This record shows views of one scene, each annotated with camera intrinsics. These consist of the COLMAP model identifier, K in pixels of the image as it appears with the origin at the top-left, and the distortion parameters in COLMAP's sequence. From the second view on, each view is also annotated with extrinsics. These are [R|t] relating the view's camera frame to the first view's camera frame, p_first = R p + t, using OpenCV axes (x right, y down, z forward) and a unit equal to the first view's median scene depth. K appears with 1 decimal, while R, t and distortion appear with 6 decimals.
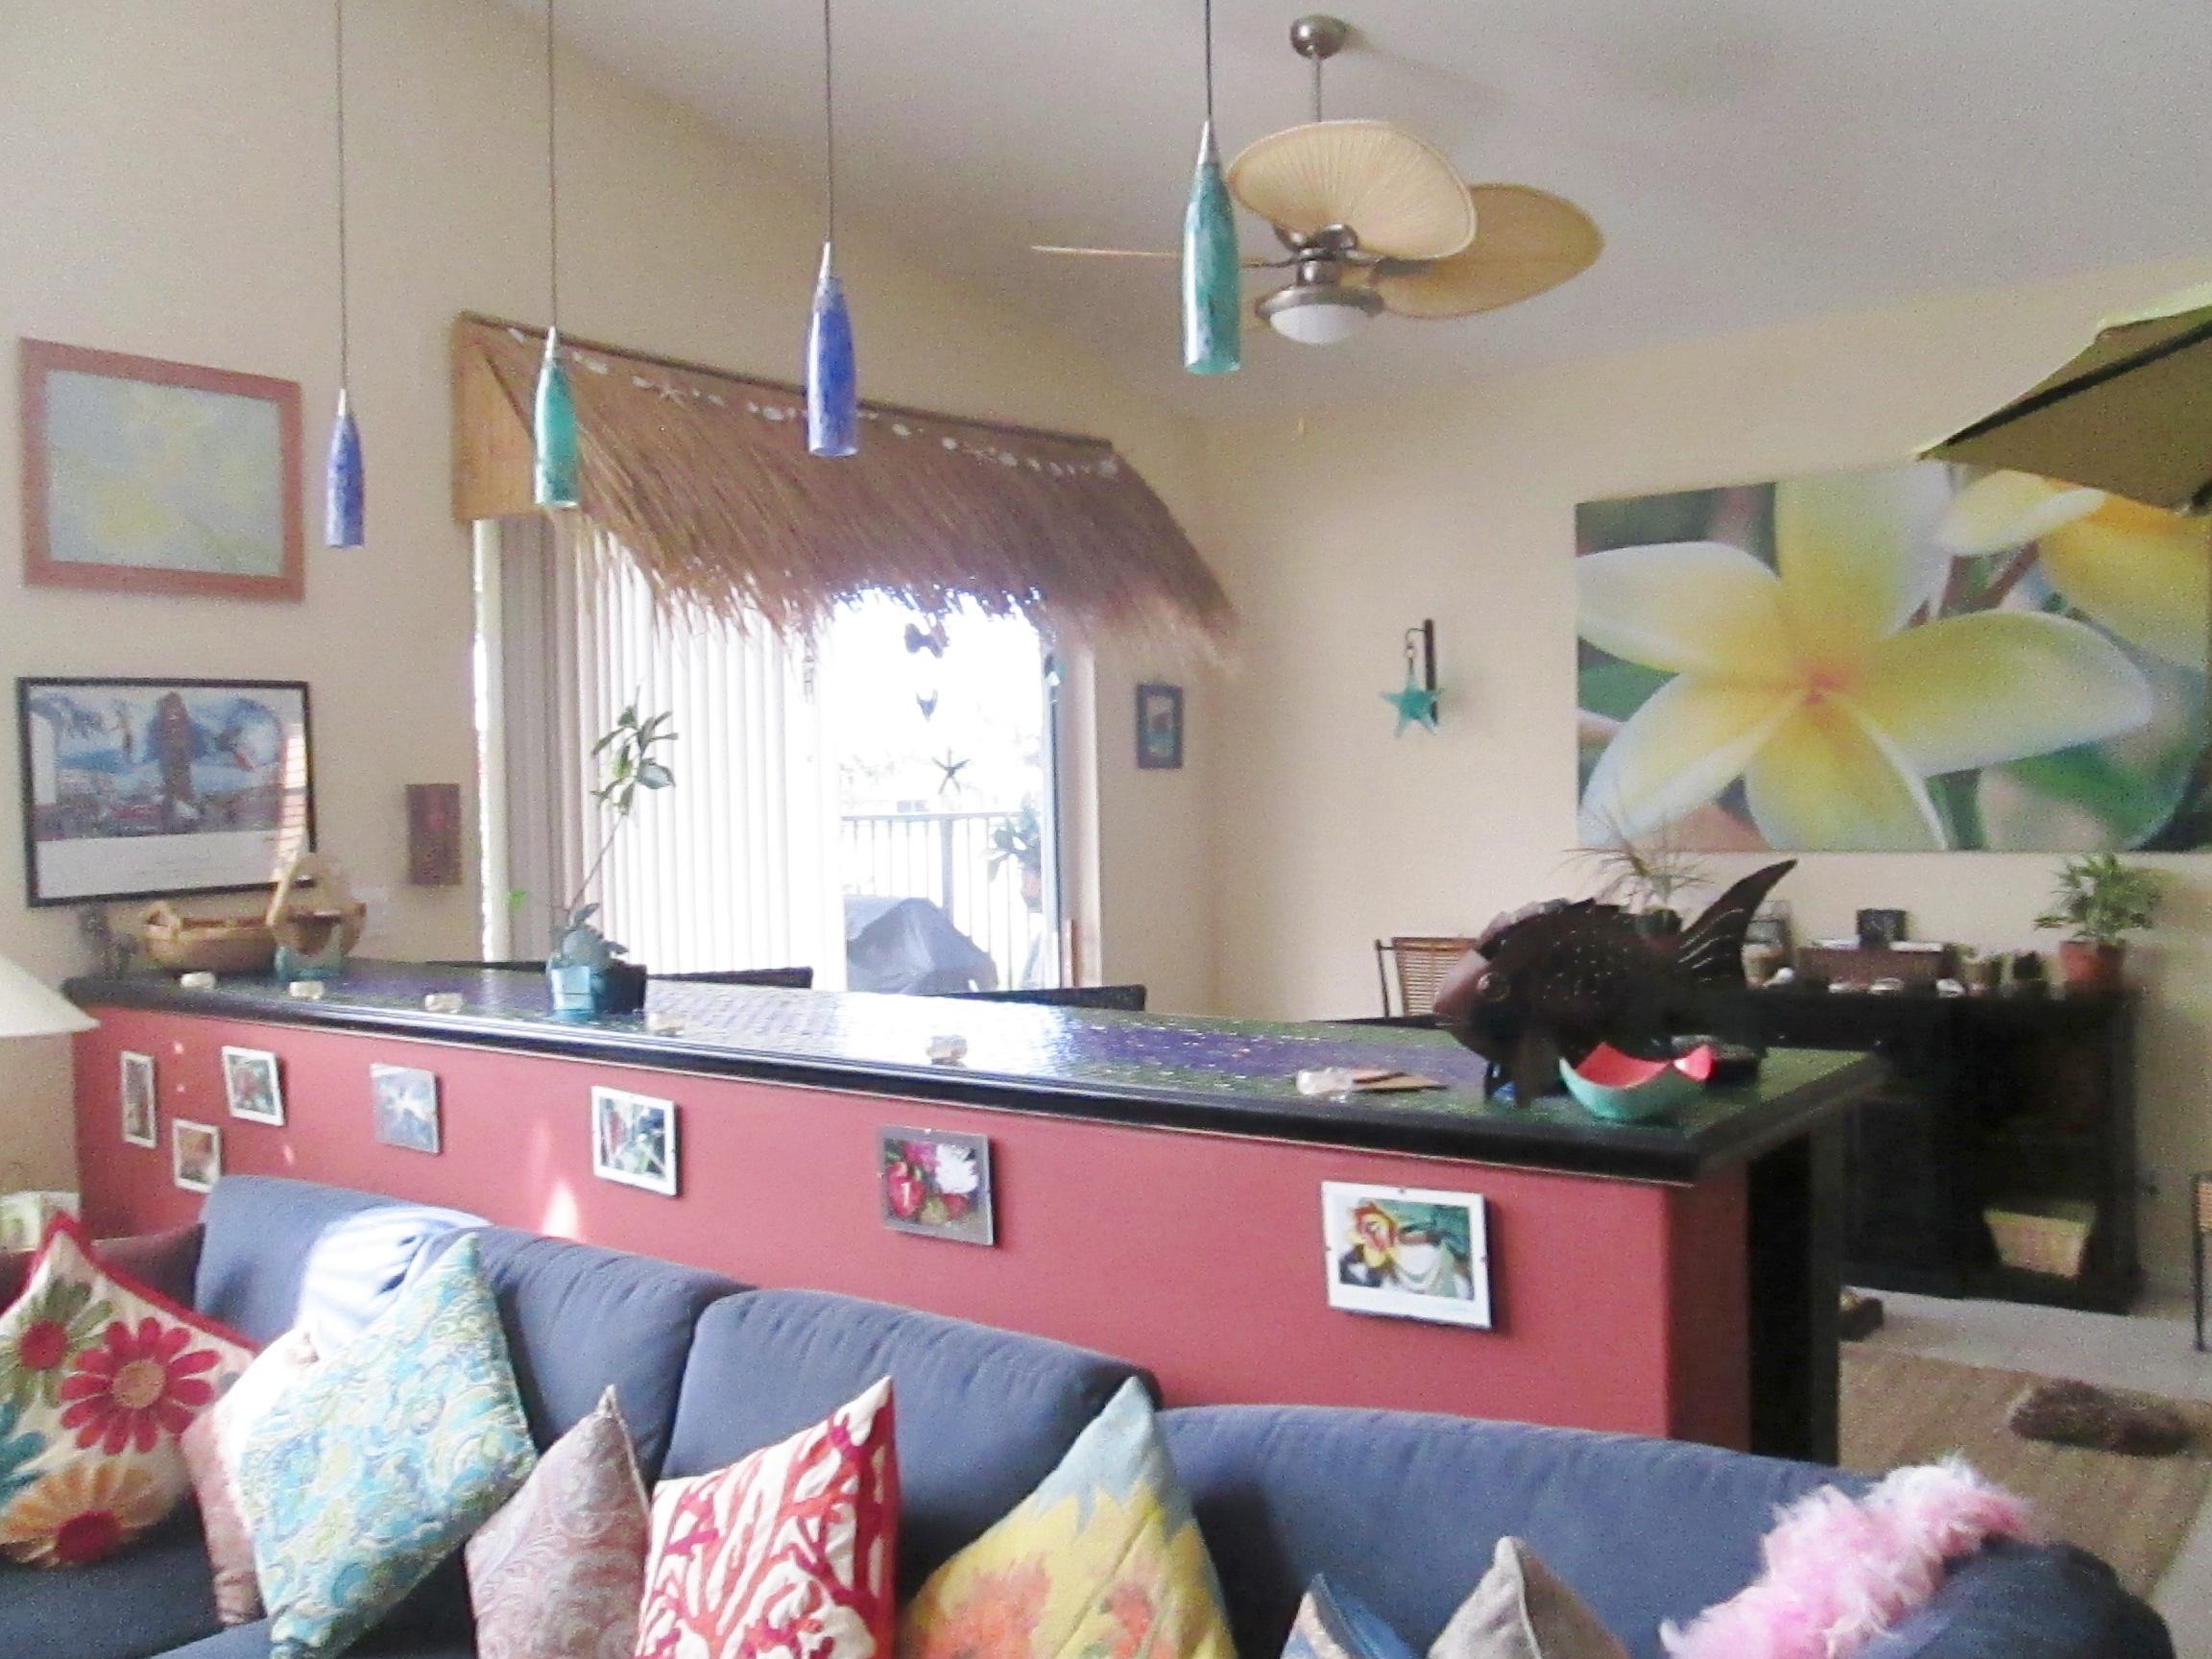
lens RADIAL K [[1827.2, 0, 1083.2], [0, 1827.2, 851.6], [0, 0, 1]] dist [-0.052238, 0.012942]
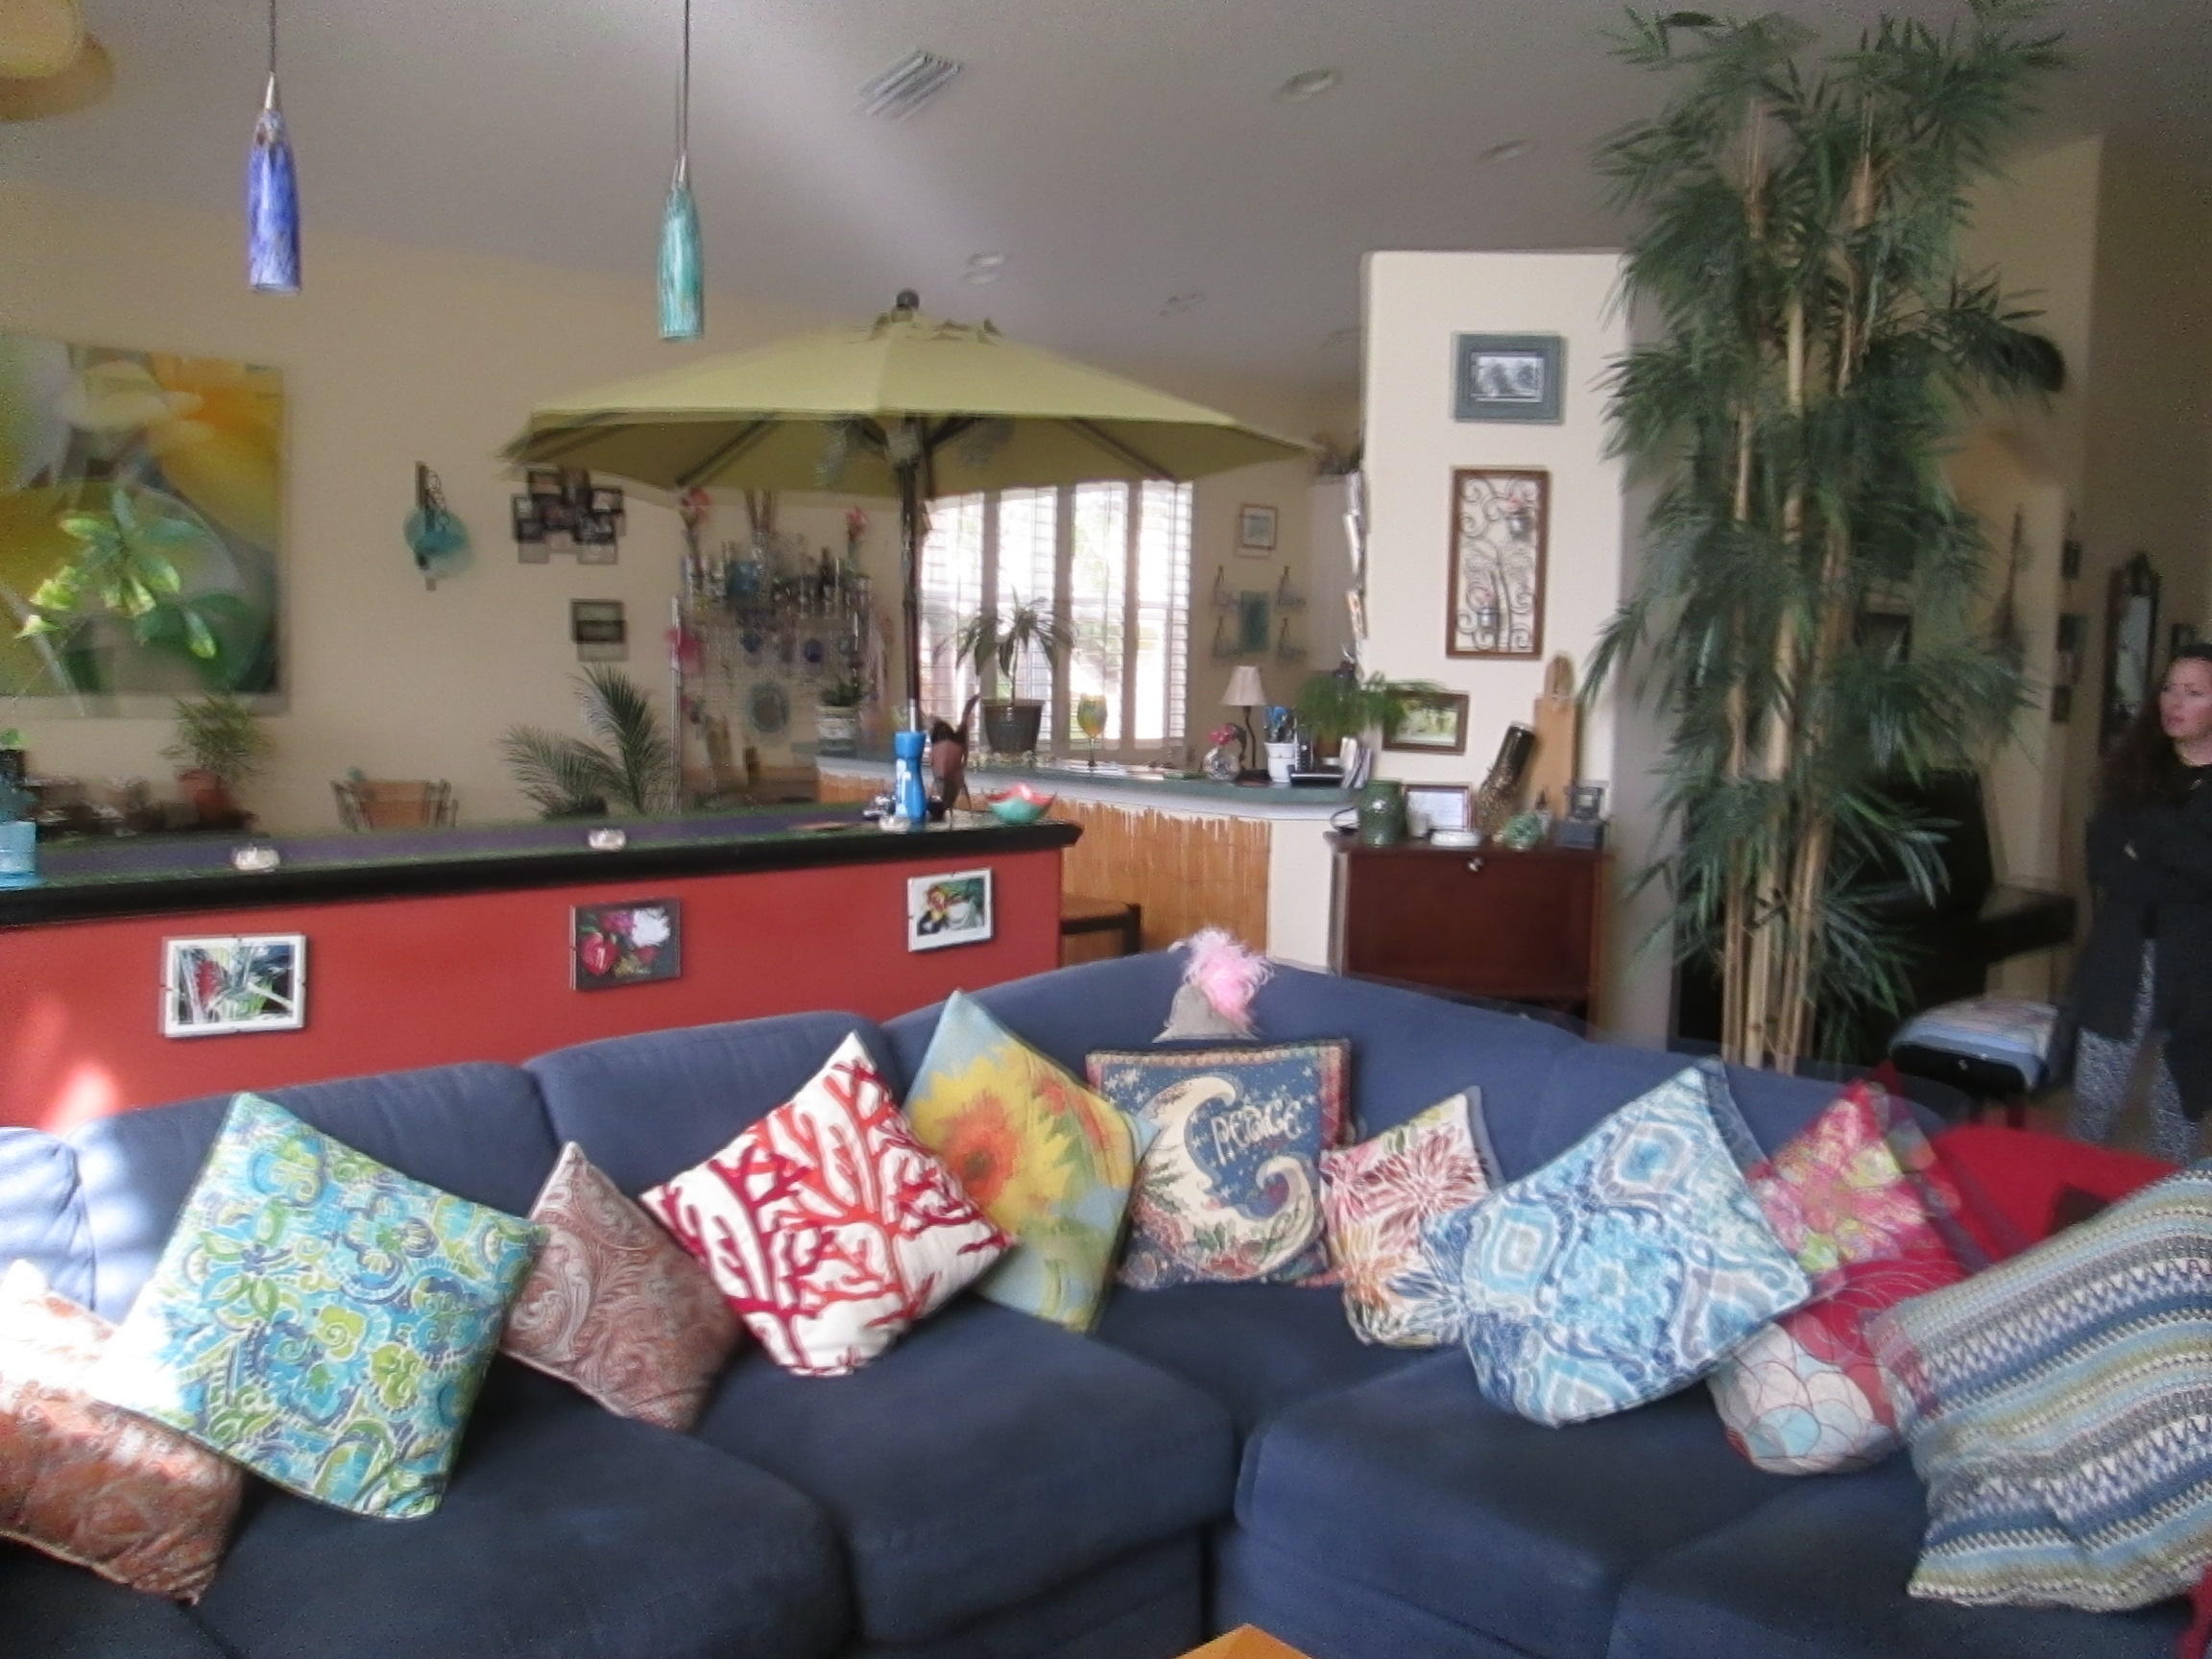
lens RADIAL K [[1827.2, 0, 1121.4], [0, 1827.2, 830.8], [0, 0, 1]] dist [-0.052238, 0.012942]
pose [[0.148928, -0.072184, 0.986210, -0.992108], [-0.002103, 0.997307, 0.073314, 0.005358], [-0.988846, -0.012993, 0.148376, 0.351829]]
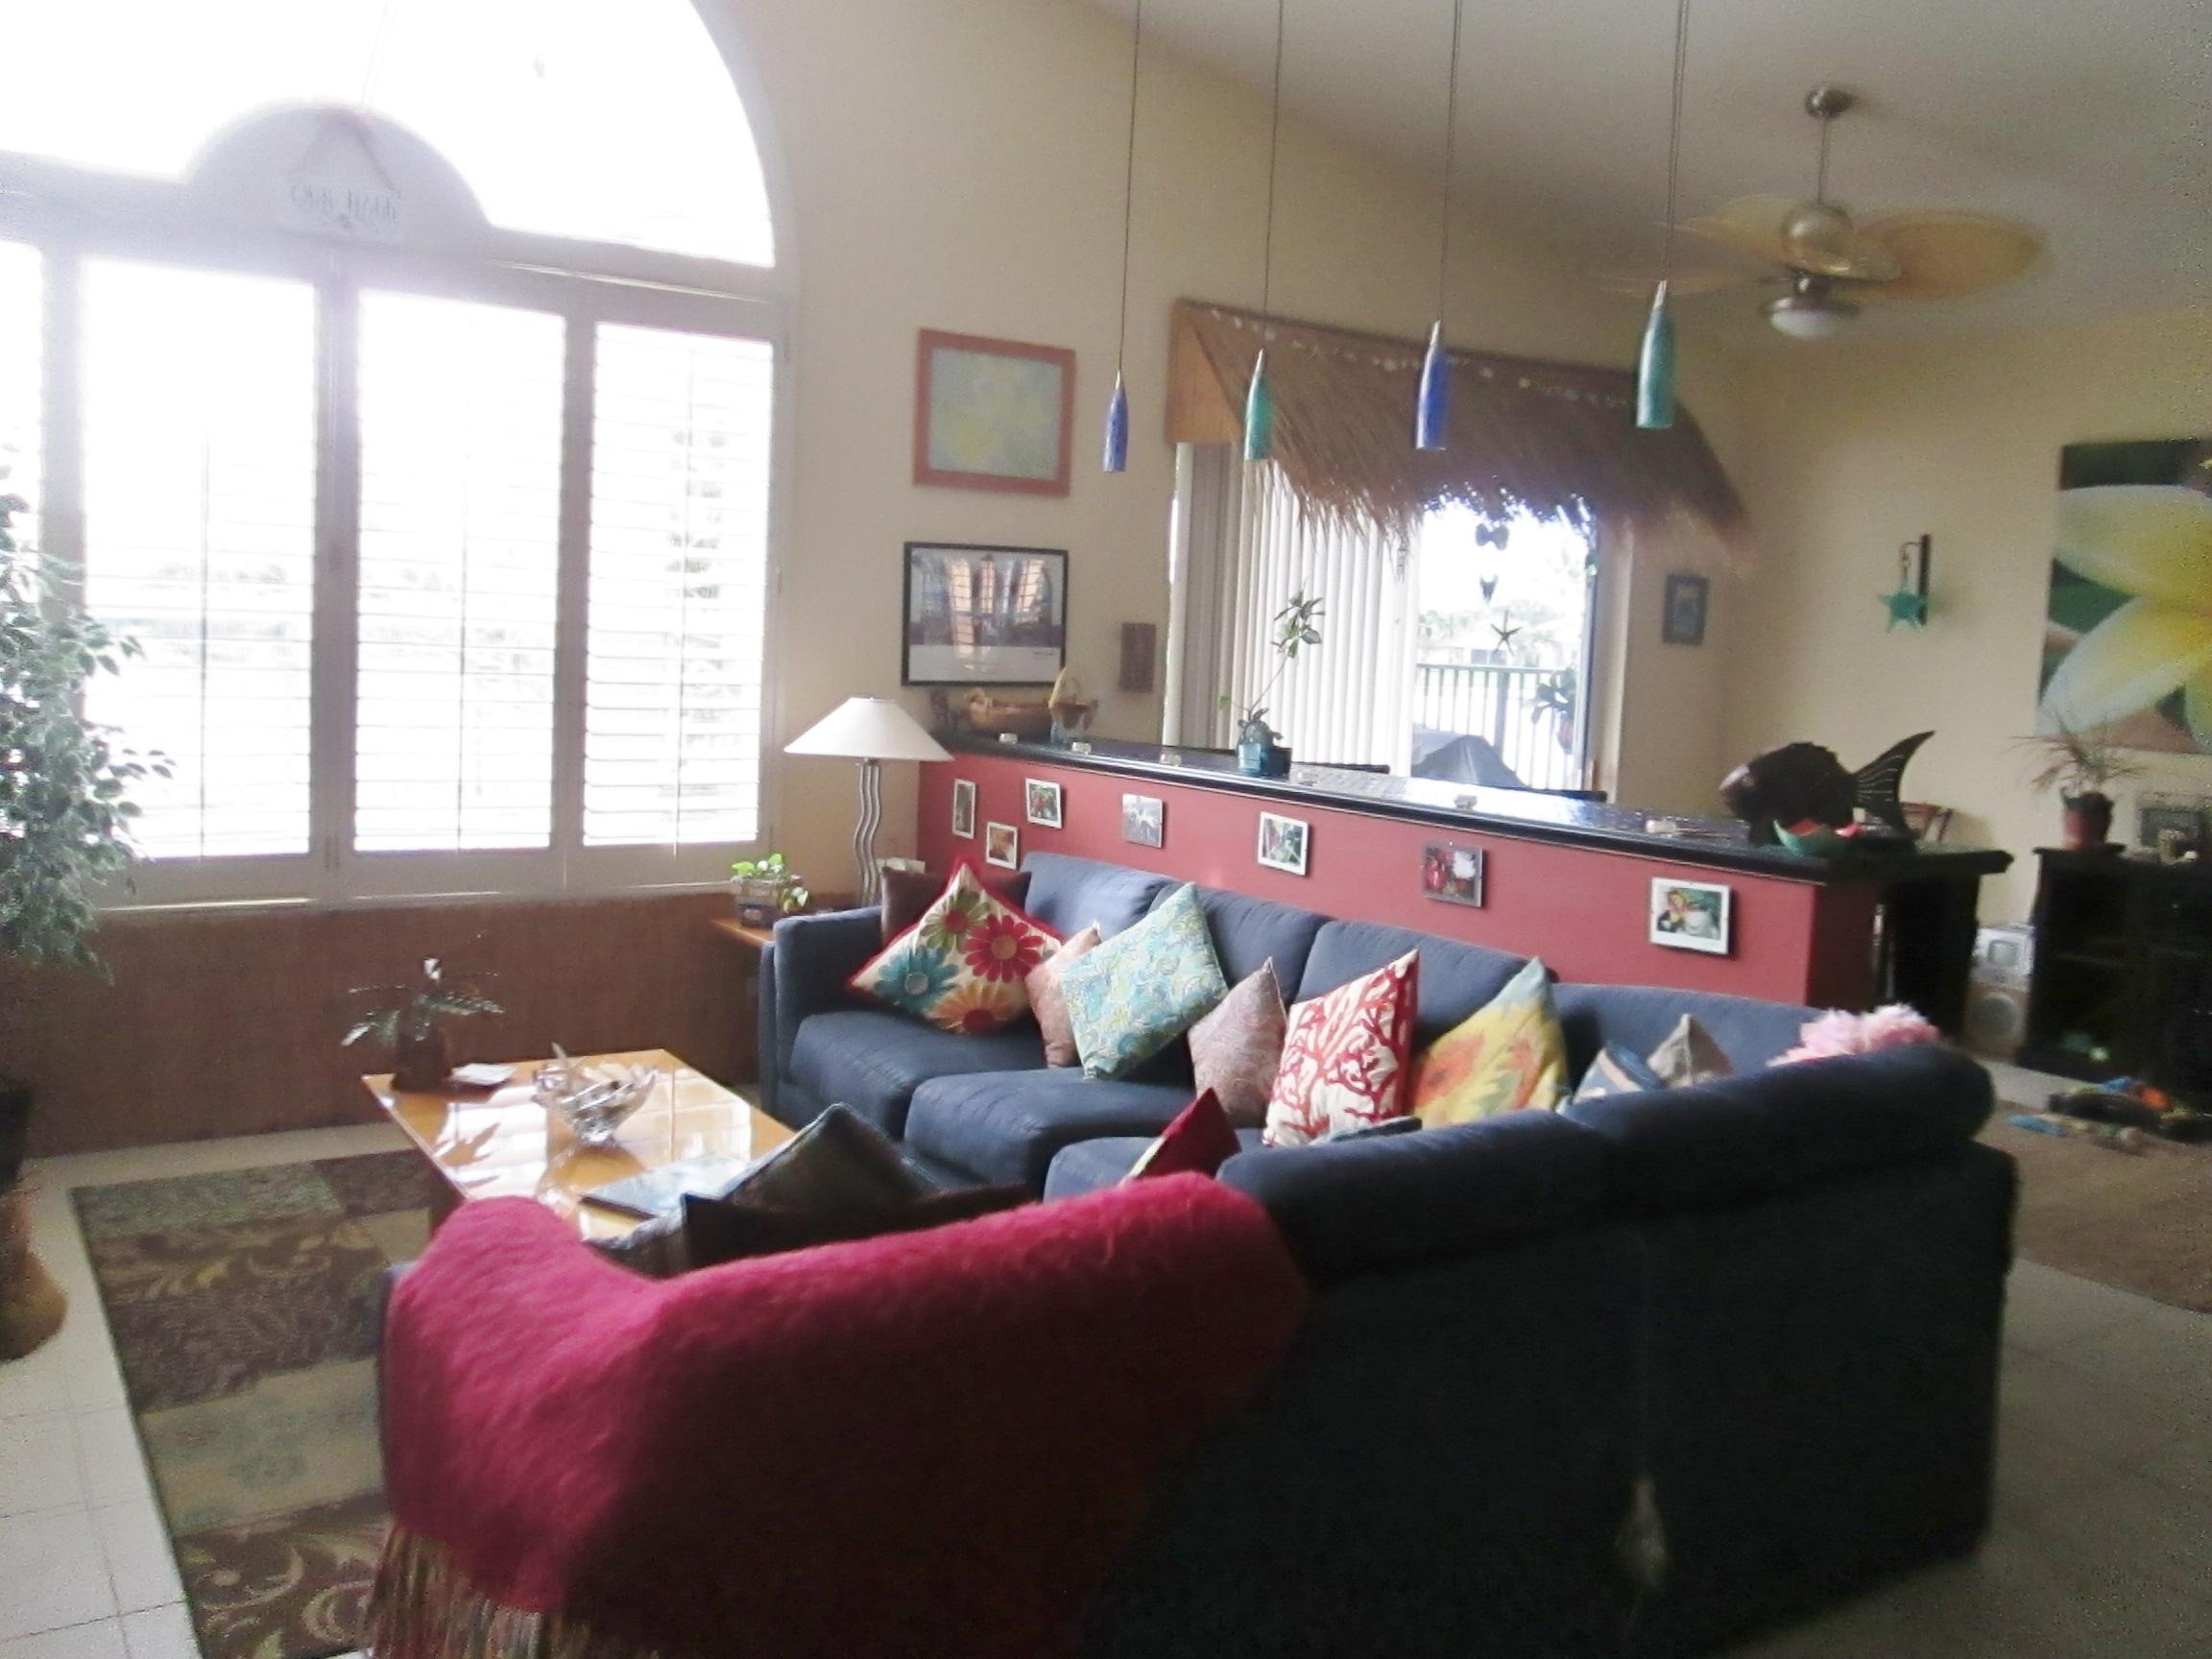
lens RADIAL K [[1827.2, 0, 1044.6], [0, 1827.2, 770.9], [0, 0, 1]] dist [-0.052238, 0.012942]
pose [[0.943094, 0.090919, -0.319855, 0.083407], [-0.076804, 0.995444, 0.056499, 0.006335], [0.323534, -0.028718, 0.945781, -0.657888]]
